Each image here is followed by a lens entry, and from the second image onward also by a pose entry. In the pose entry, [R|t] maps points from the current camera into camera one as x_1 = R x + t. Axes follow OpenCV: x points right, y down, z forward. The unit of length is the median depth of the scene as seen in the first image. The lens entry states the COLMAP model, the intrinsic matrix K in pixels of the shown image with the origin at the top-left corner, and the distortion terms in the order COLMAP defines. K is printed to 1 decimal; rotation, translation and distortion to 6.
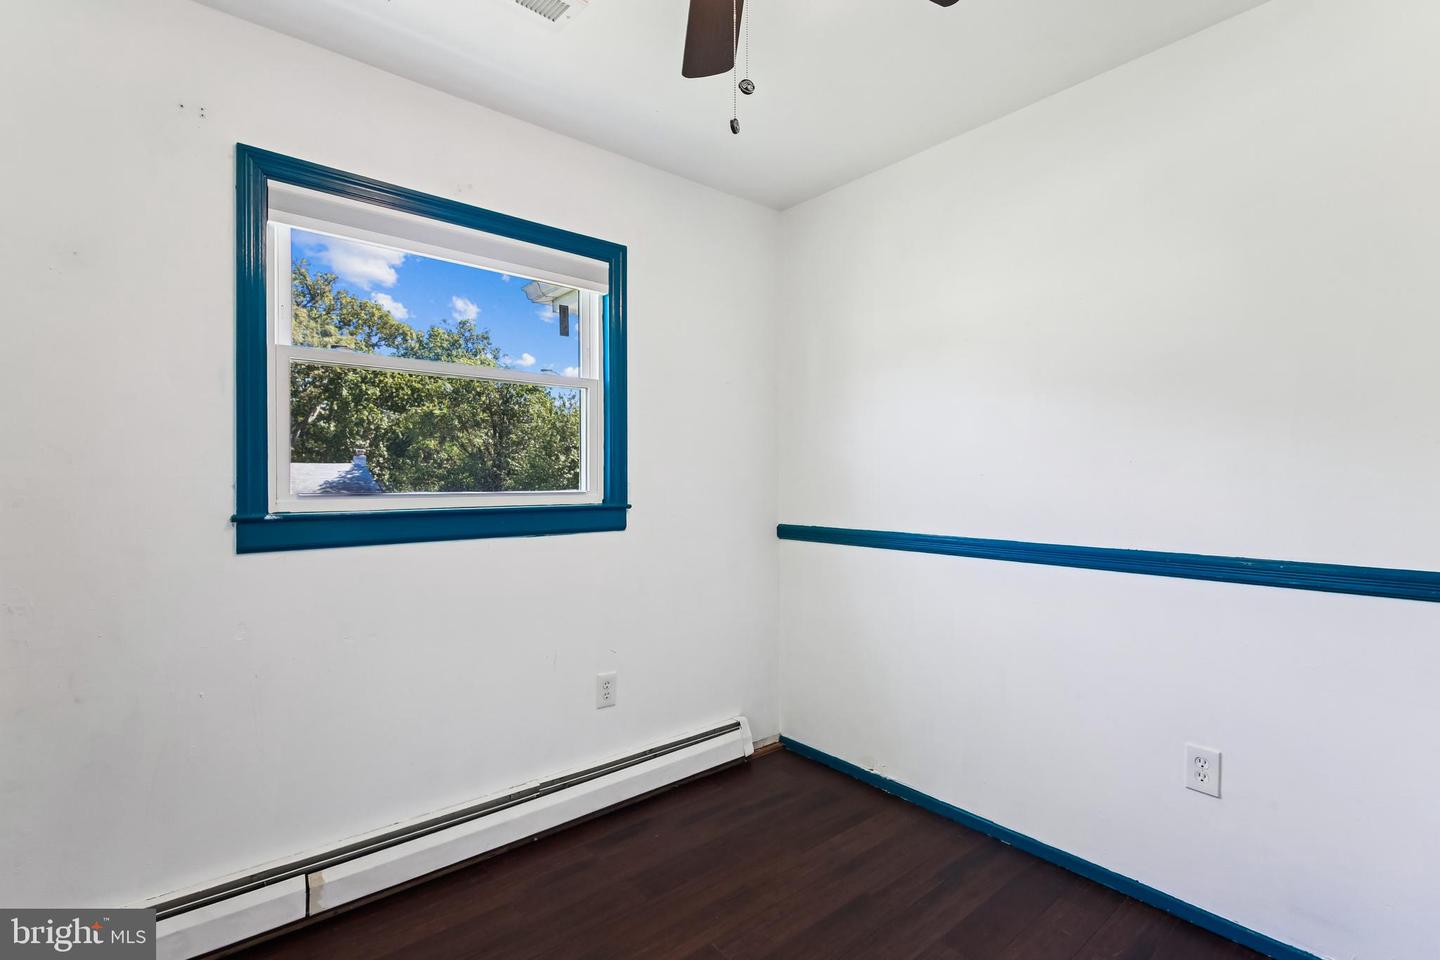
lens RADIAL K [[674.3, 0, 720.0], [0, 674.3, 480.0], [0, 0, 1]] dist [-0.001344, -0.000172]
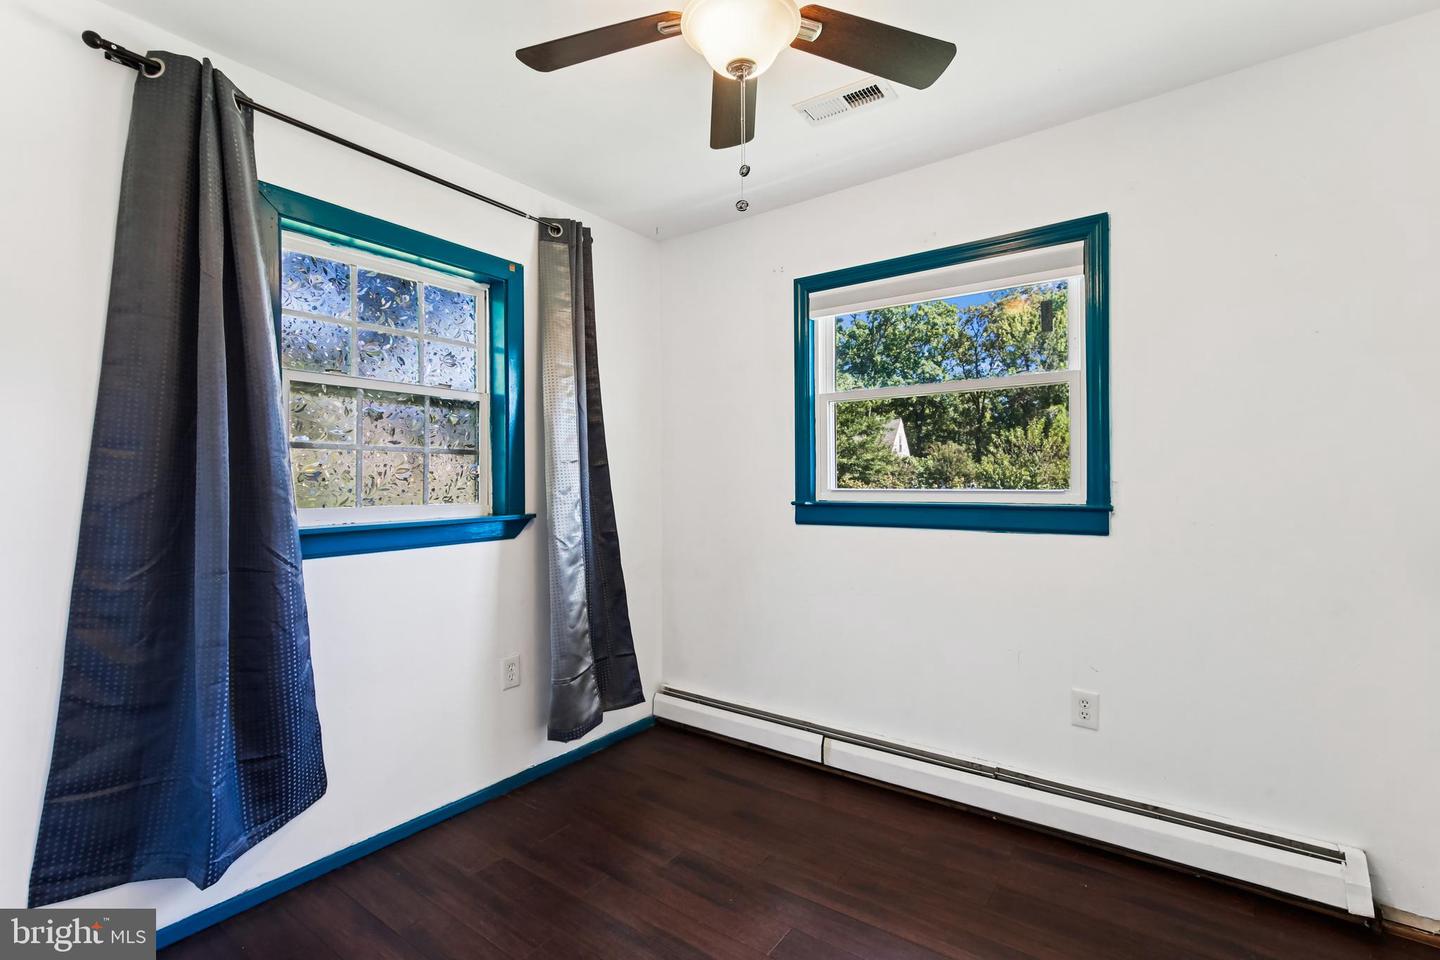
lens RADIAL K [[655.3, 0, 720.0], [0, 655.3, 480.0], [0, 0, 1]] dist [0.017778, 0.000017]
pose [[0.229076, -0.002432, -0.973406, 0.592399], [0.003544, 0.999992, -0.001665, 0.000973], [0.973402, -0.003068, 0.229083, 0.317304]]
